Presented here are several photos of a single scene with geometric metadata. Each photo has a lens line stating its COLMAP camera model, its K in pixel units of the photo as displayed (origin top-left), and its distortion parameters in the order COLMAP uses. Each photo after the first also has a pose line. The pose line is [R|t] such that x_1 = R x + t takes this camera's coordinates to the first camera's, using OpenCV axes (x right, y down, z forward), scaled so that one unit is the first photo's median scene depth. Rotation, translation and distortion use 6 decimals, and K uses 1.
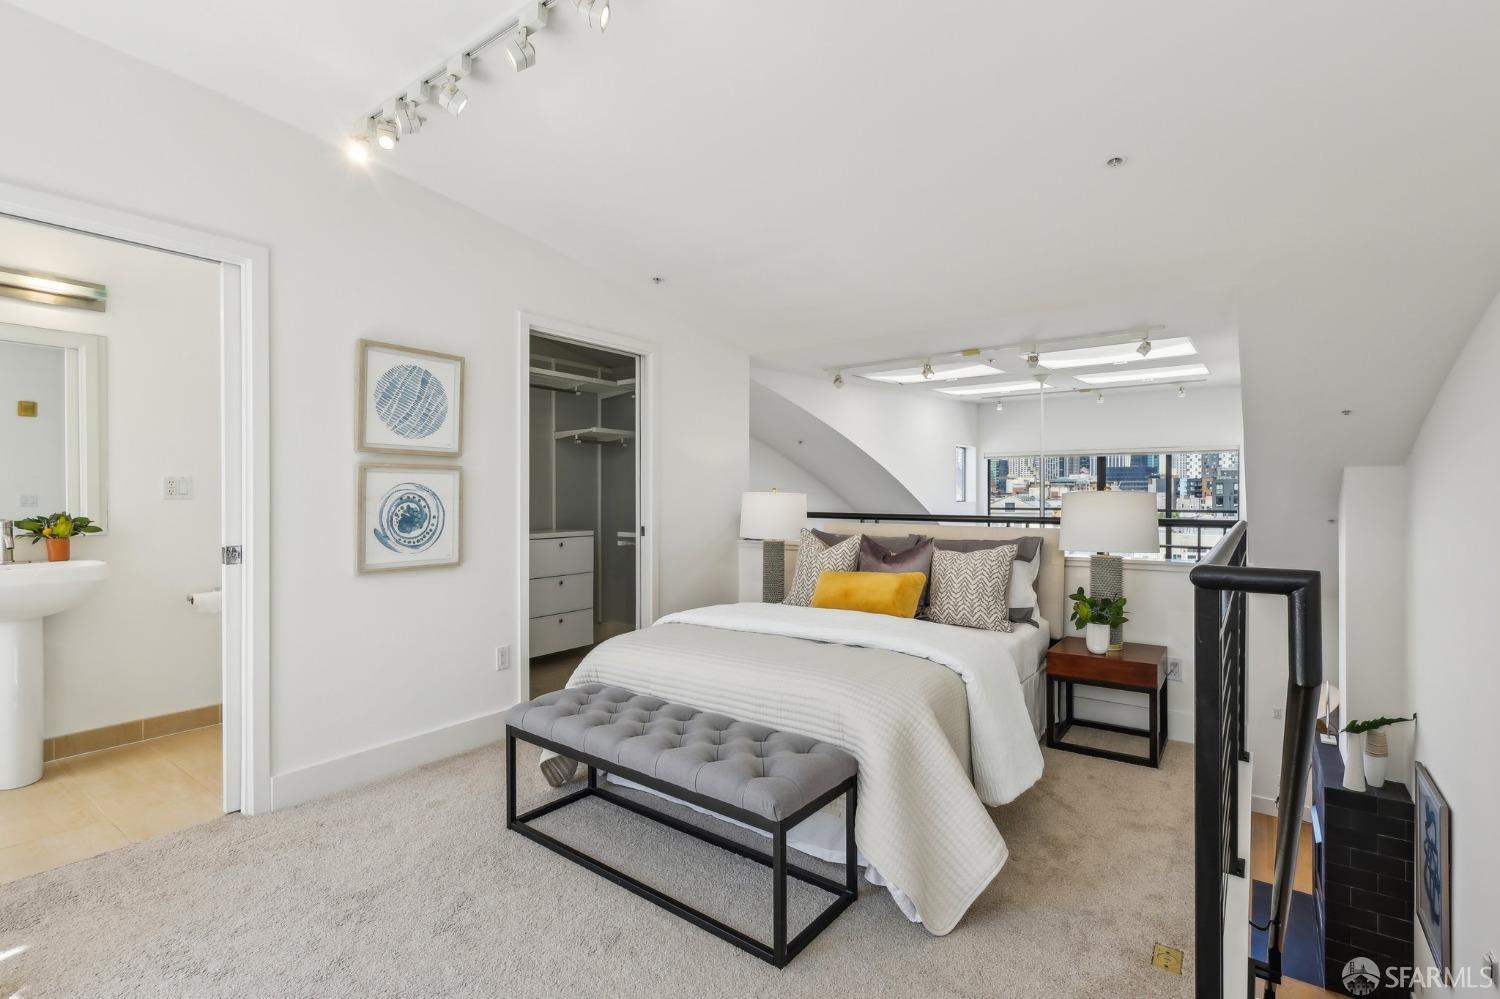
lens RADIAL K [[690.1, 0, 751.0], [0, 690.1, 496.2], [0, 0, 1]] dist [0.003244, 0.000389]
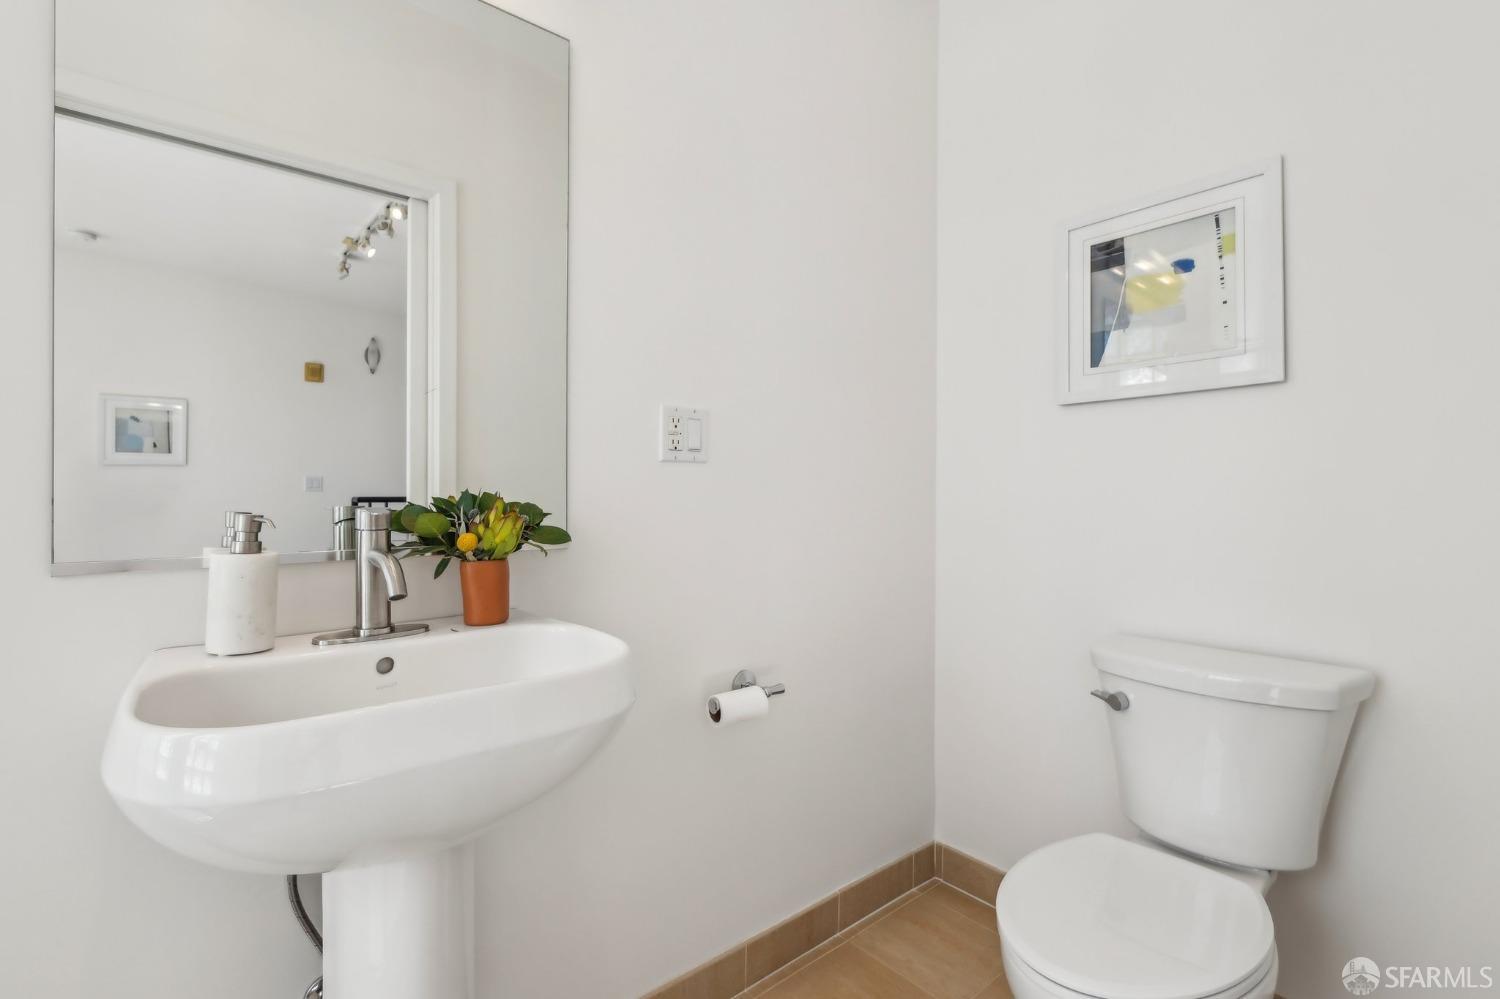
lens RADIAL K [[703.3, 0, 754.1], [0, 703.3, 497.7], [0, 0, 1]] dist [-0.001091, 0.000749]
pose [[0.975162, 0.016518, -0.220878, -0.775476], [-0.016025, 0.999863, 0.004026, 0.024651], [0.220914, -0.000386, 0.975293, 0.669284]]
